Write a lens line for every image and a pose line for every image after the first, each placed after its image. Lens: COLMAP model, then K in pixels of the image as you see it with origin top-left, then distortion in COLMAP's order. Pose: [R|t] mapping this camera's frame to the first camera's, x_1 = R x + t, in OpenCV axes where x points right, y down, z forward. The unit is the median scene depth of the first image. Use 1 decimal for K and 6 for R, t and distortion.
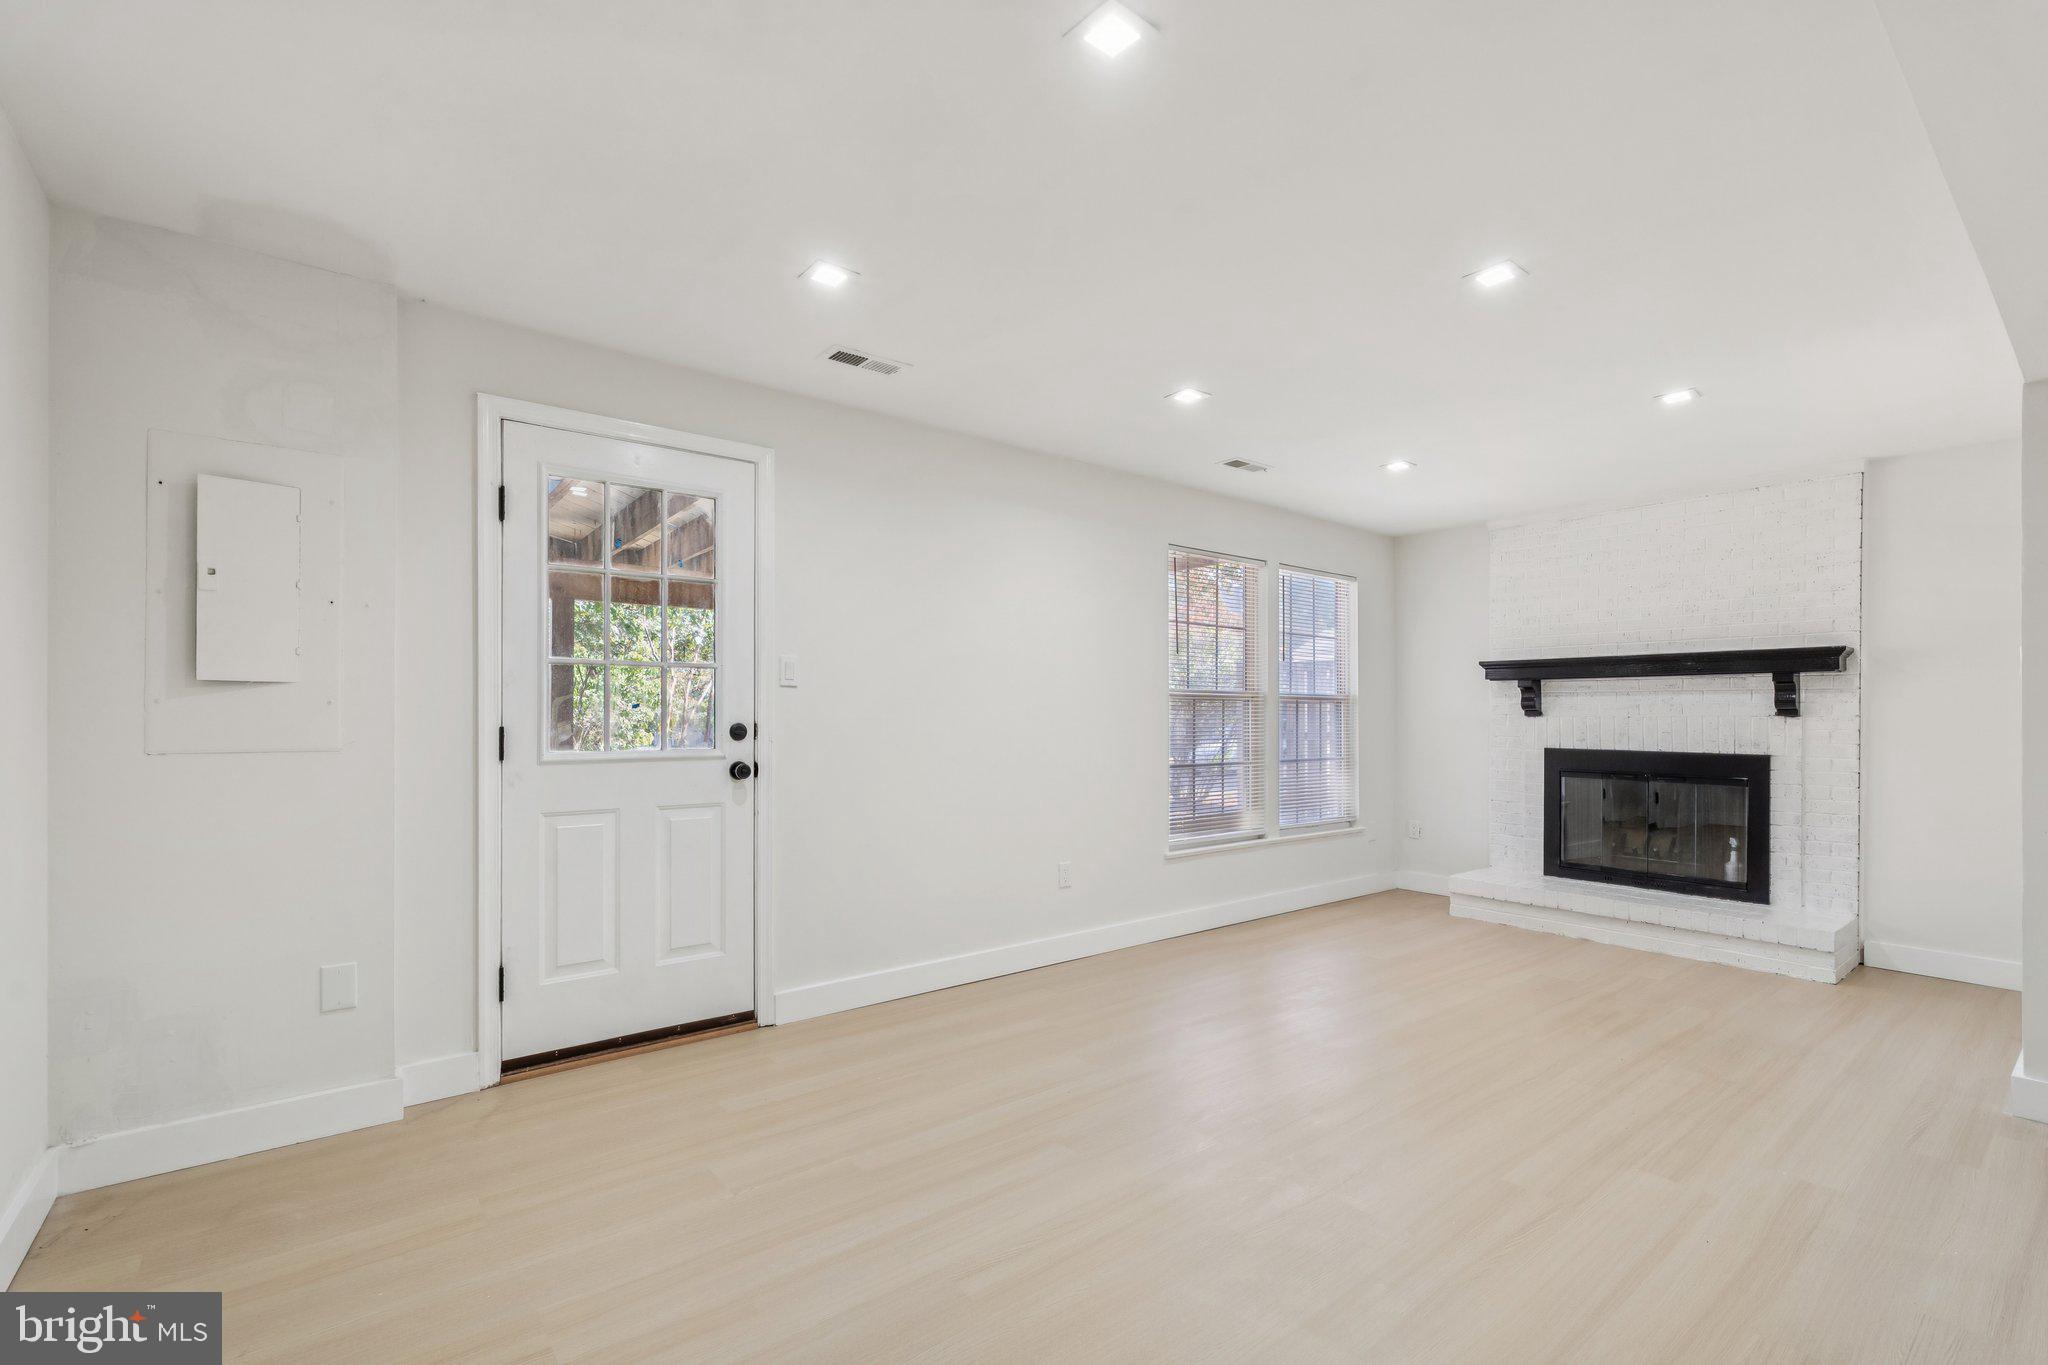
lens RADIAL K [[917.9, 0, 1019.4], [0, 917.9, 701.9], [0, 0, 1]] dist [-0.004599, -0.000785]
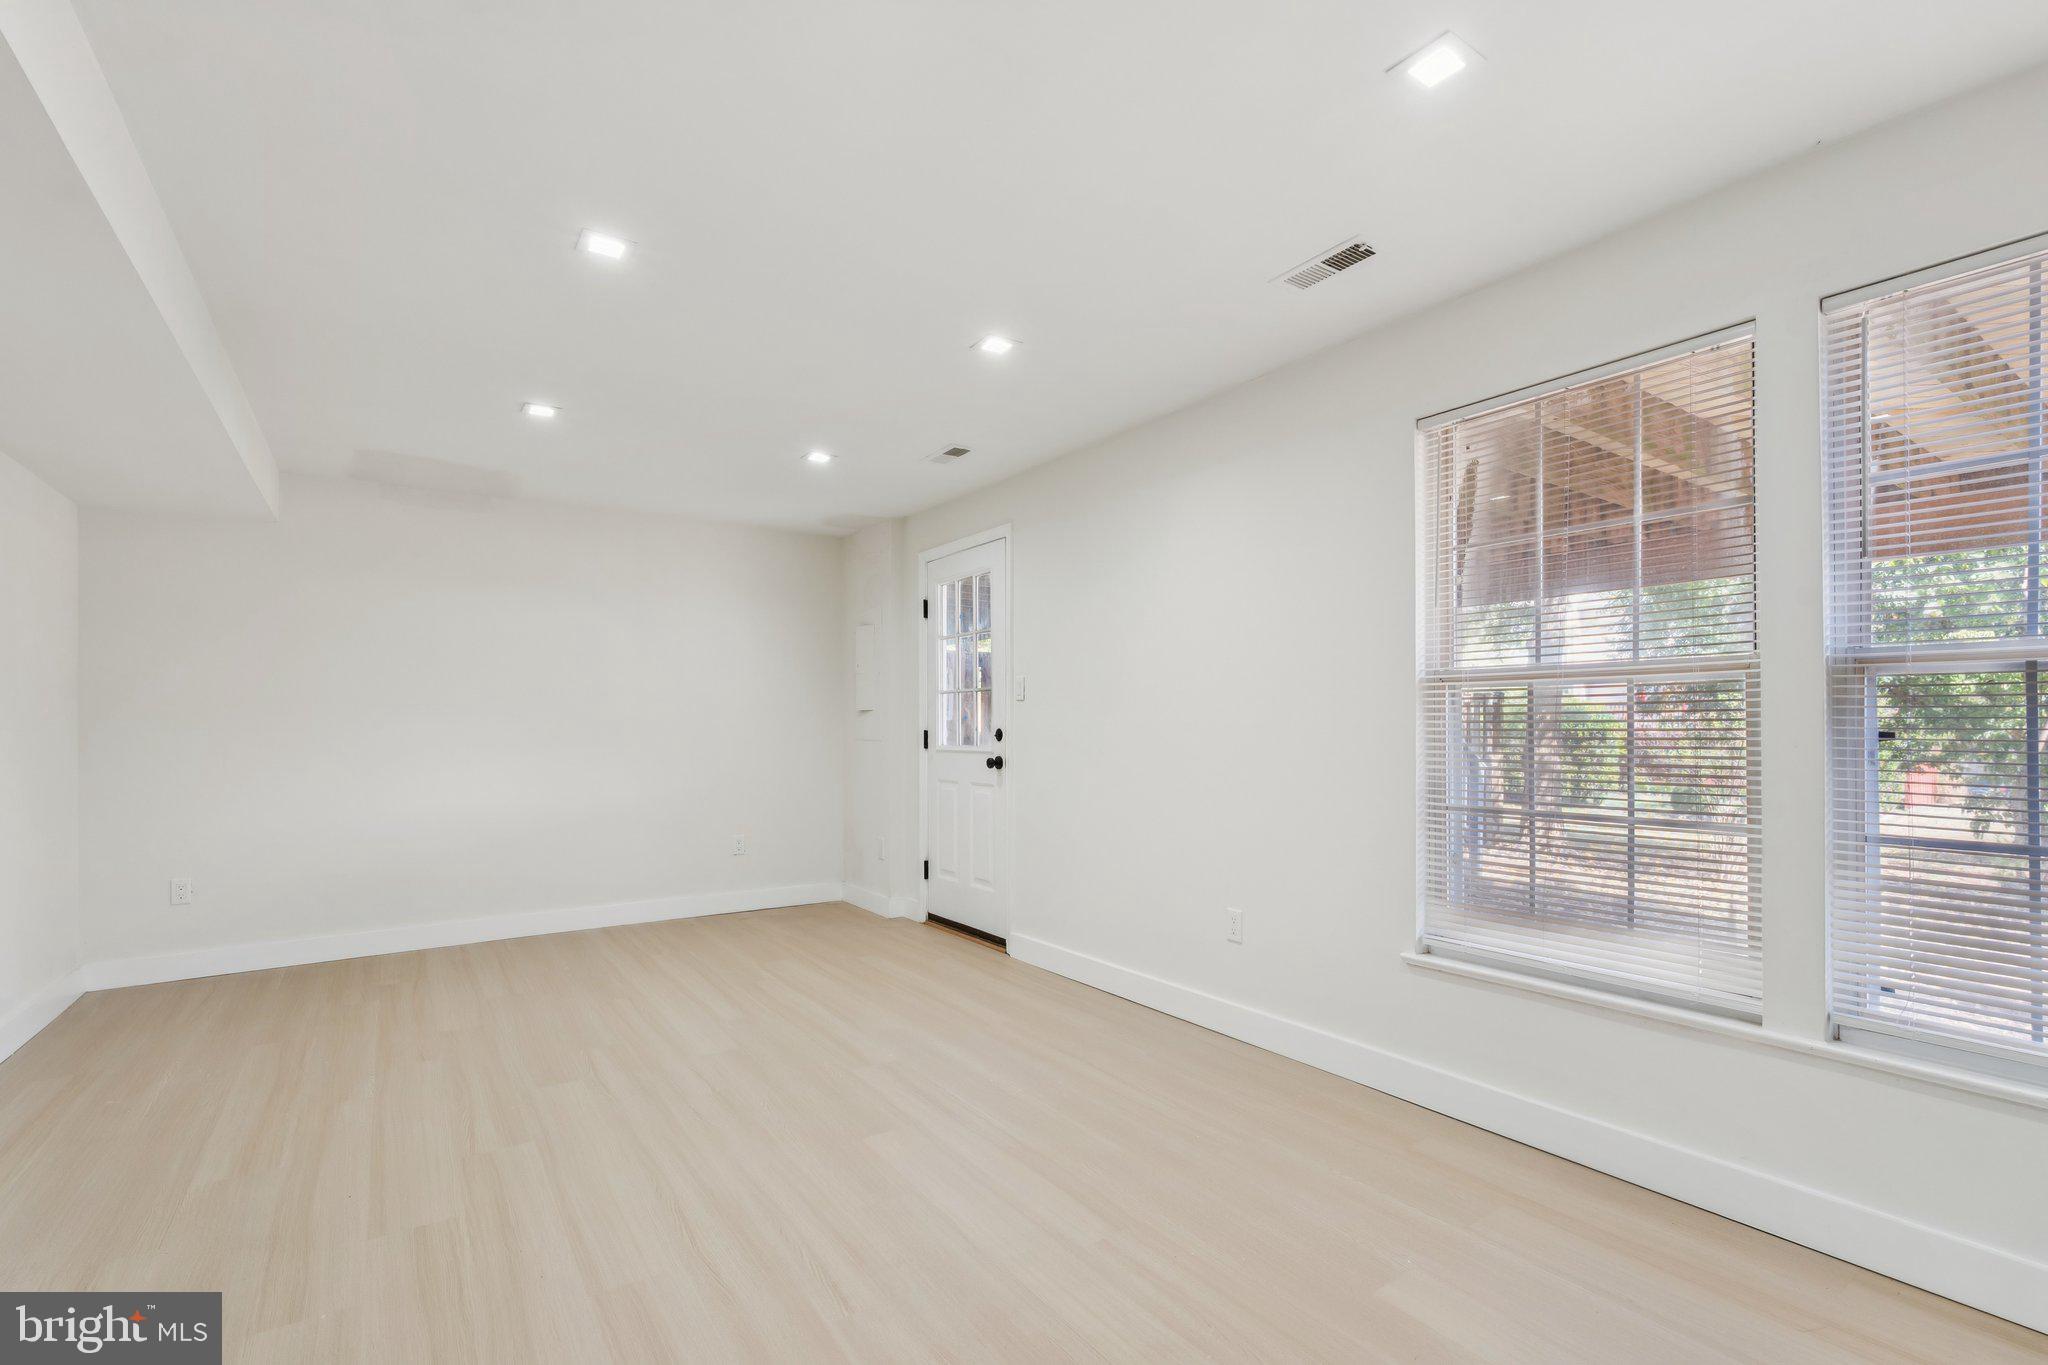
lens RADIAL K [[917.9, 0, 1020.6], [0, 917.9, 701.4], [0, 0, 1]] dist [-0.004599, -0.000785]
pose [[-0.055439, -0.025358, -0.998140, 0.538757], [0.016035, 0.999526, -0.026284, 0.009327], [0.998333, -0.017463, -0.055006, 0.552322]]
